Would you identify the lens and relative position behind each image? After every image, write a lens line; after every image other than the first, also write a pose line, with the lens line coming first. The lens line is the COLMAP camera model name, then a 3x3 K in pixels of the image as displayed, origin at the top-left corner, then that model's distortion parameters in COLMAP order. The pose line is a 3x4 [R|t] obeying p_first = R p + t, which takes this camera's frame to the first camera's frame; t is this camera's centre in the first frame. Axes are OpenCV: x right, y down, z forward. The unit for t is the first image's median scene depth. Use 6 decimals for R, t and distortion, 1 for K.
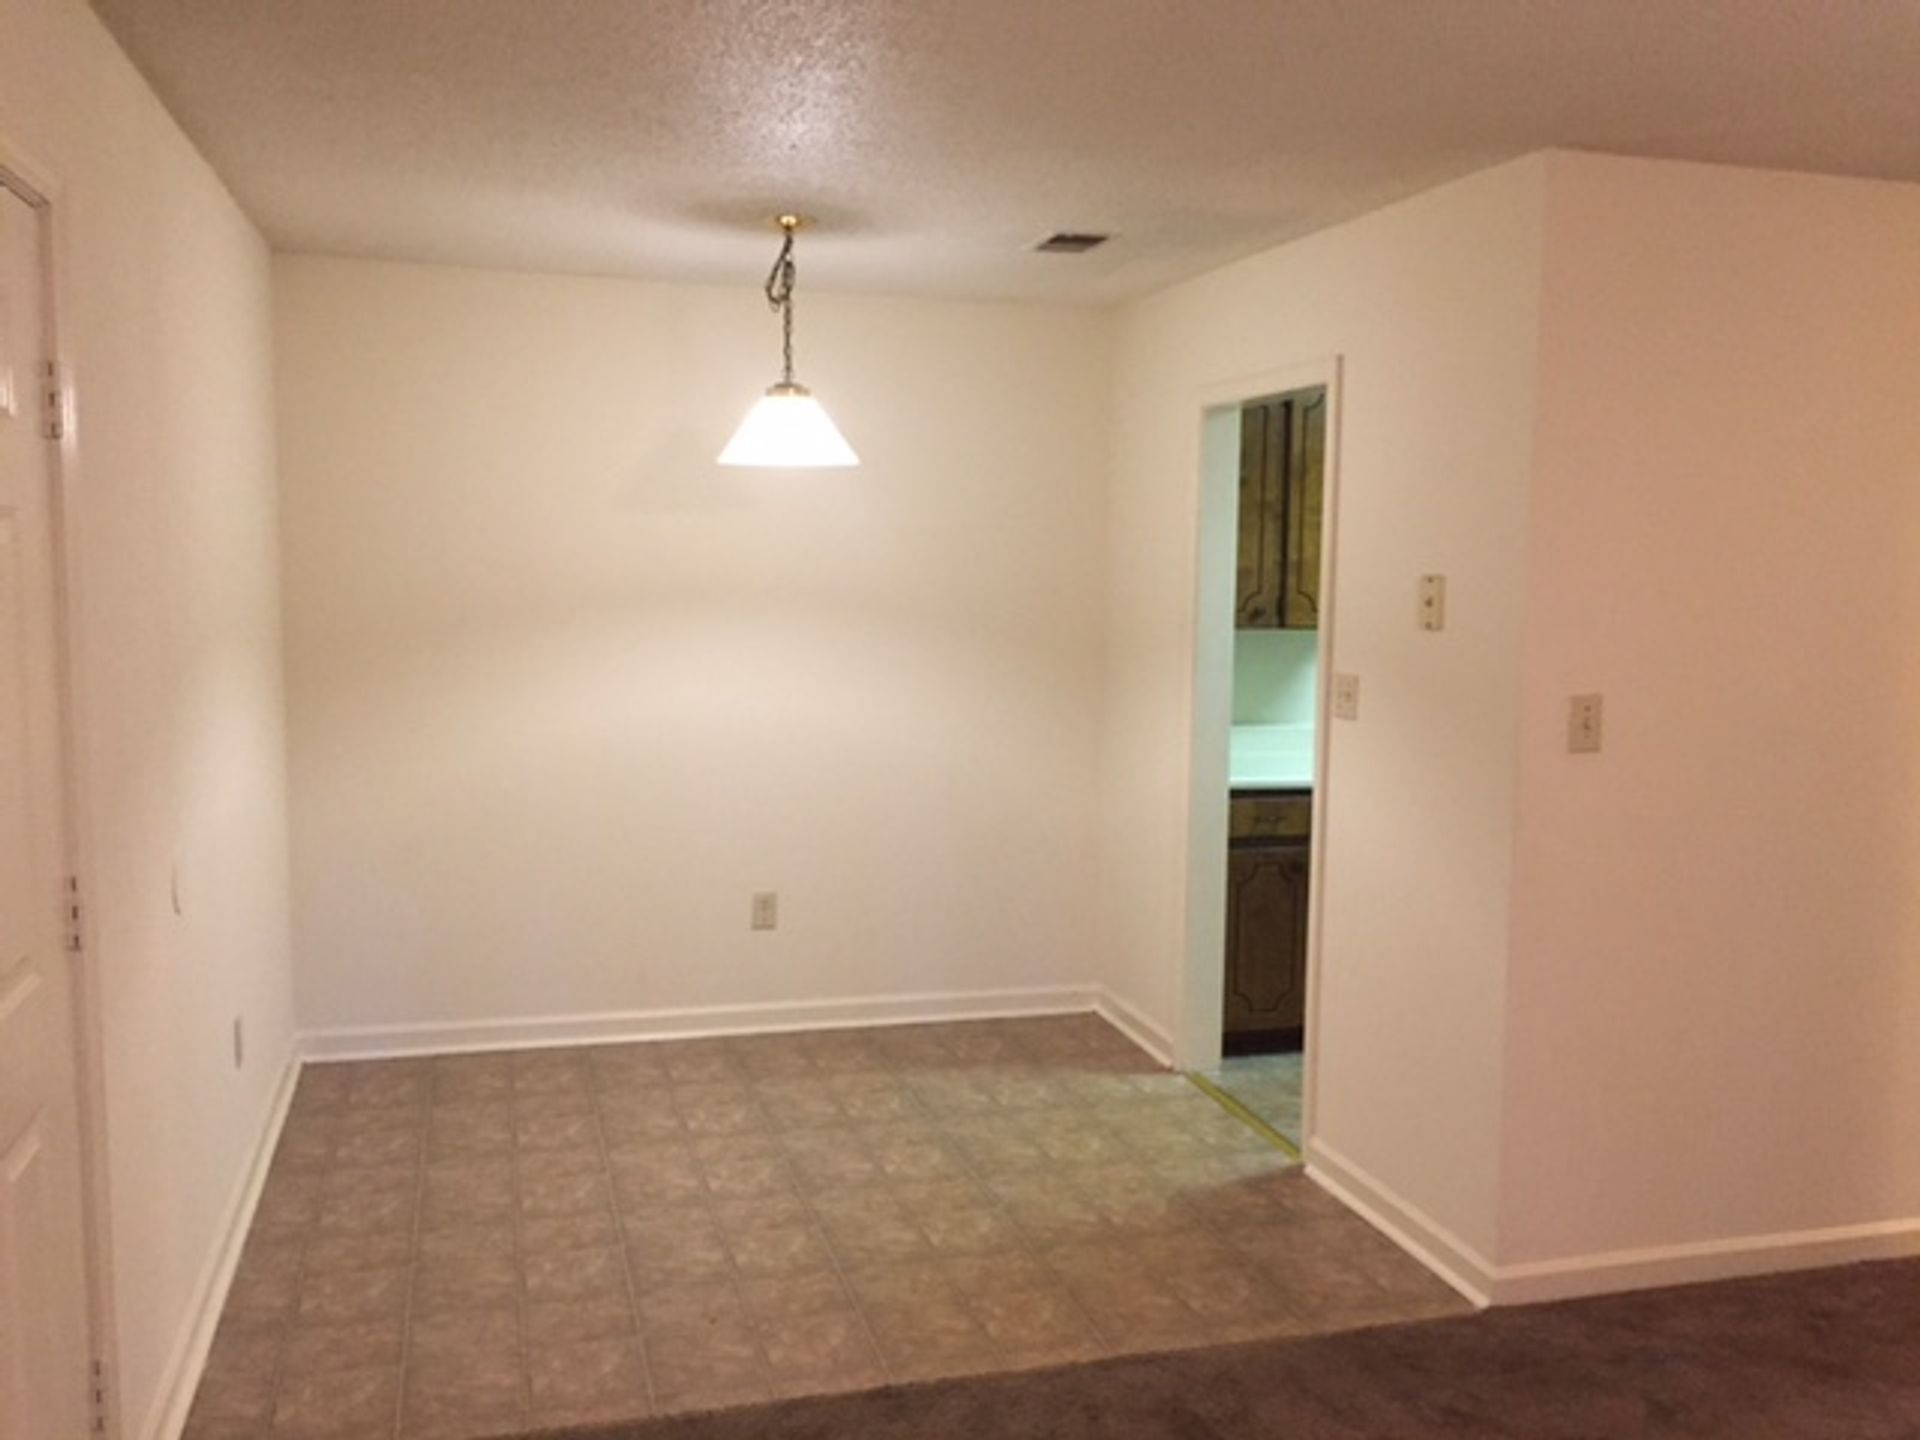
lens RADIAL K [[1628.0, 0, 961.4], [0, 1628.0, 715.0], [0, 0, 1]] dist [0.083431, -0.115562]
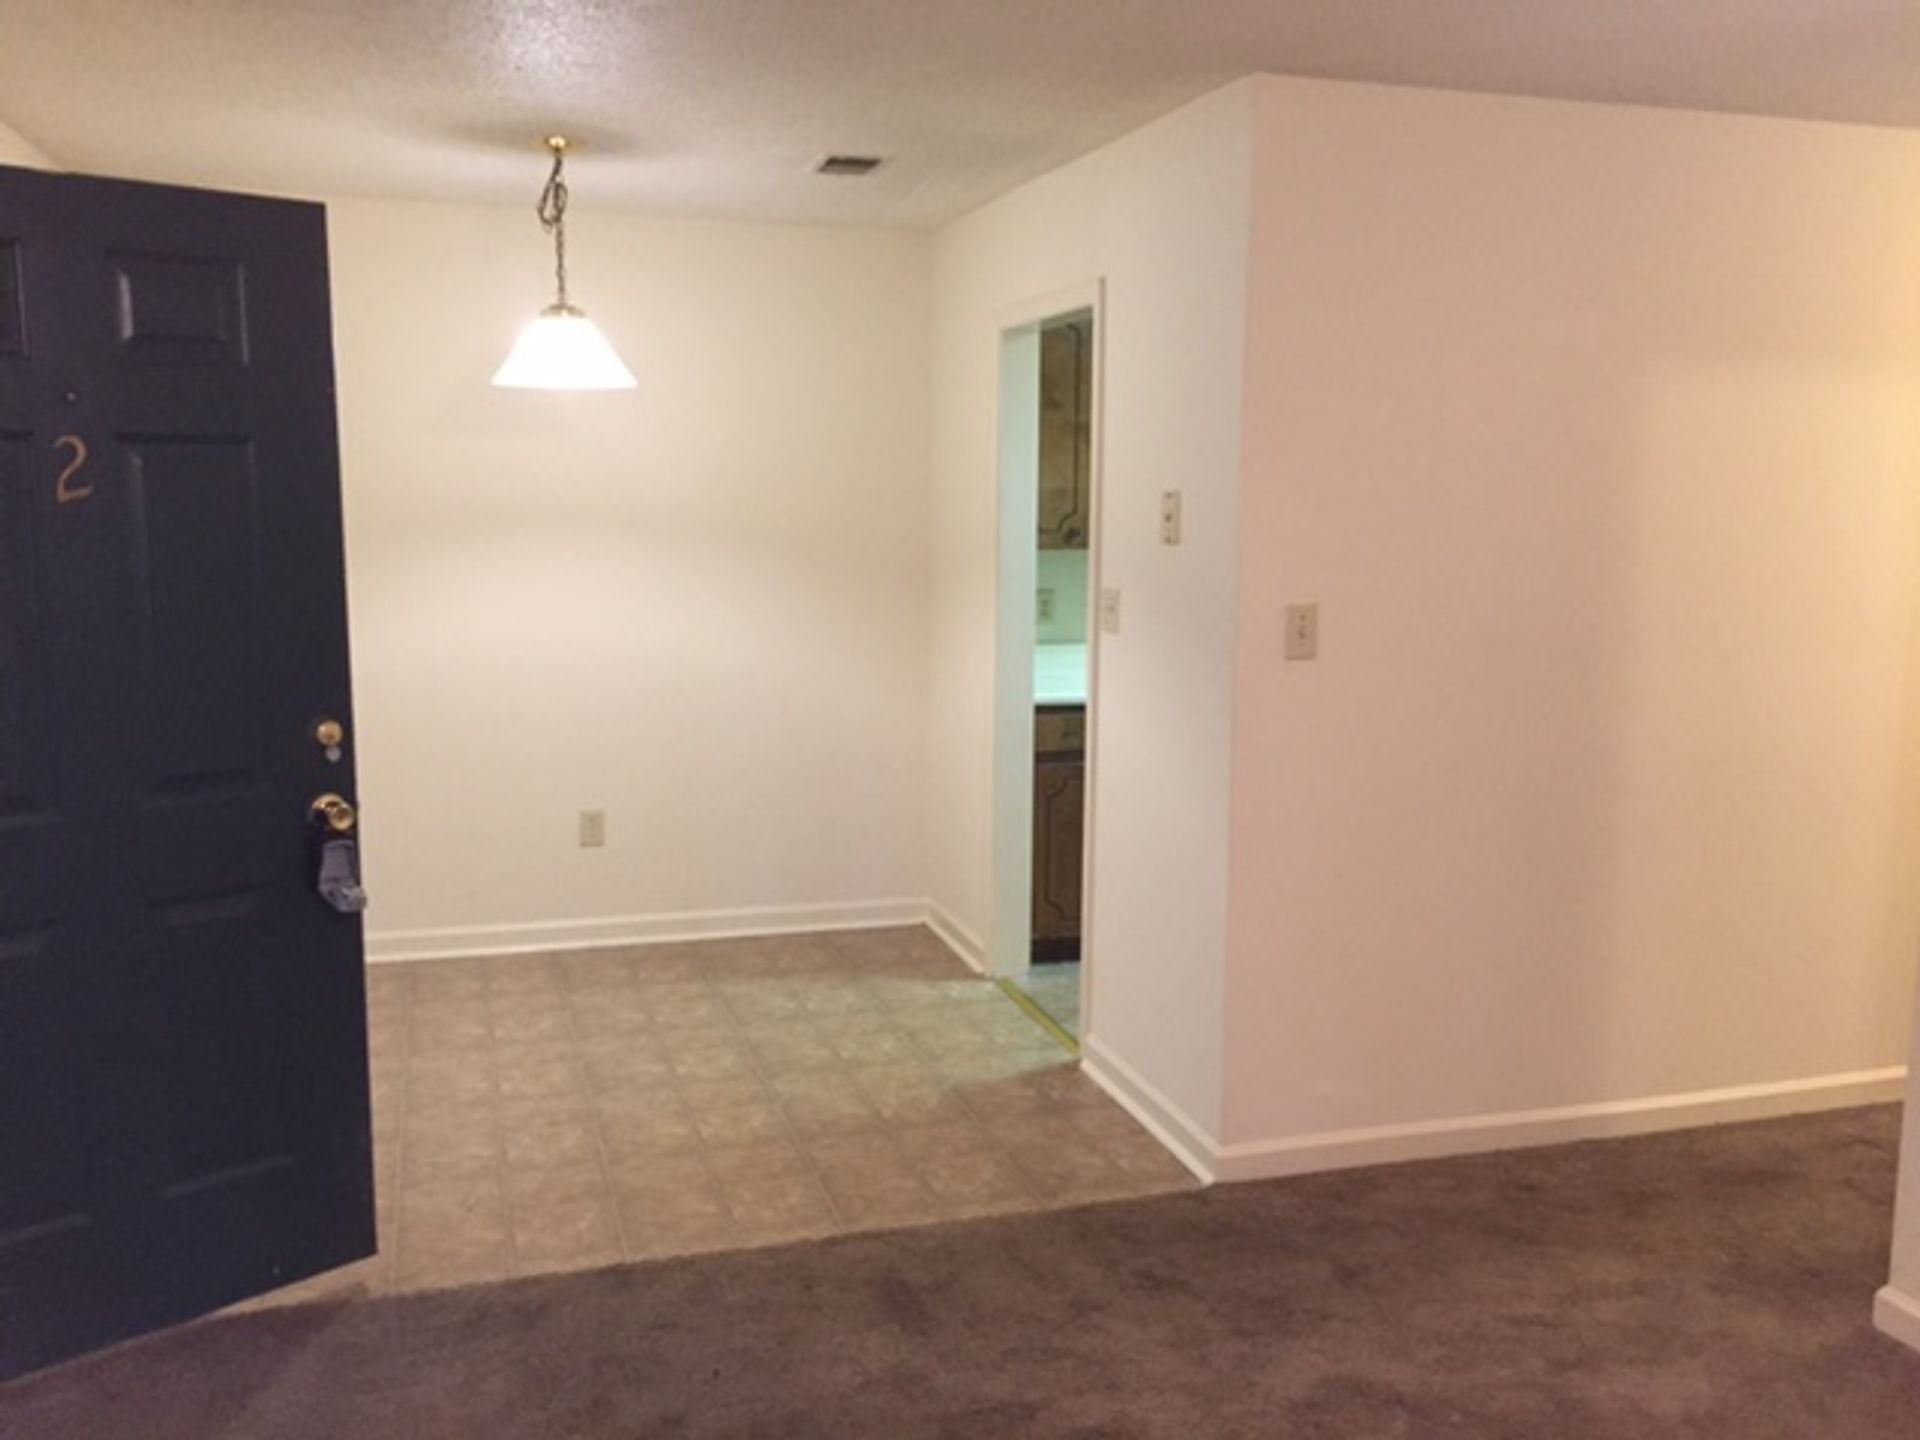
lens RADIAL K [[1631.9, 0, 954.8], [0, 1631.9, 710.0], [0, 0, 1]] dist [0.077236, -0.103222]
pose [[0.999743, -0.008272, 0.021120, 0.114549], [0.007464, 0.999248, 0.038058, 0.011478], [-0.021418, -0.037891, 0.999052, -0.034377]]
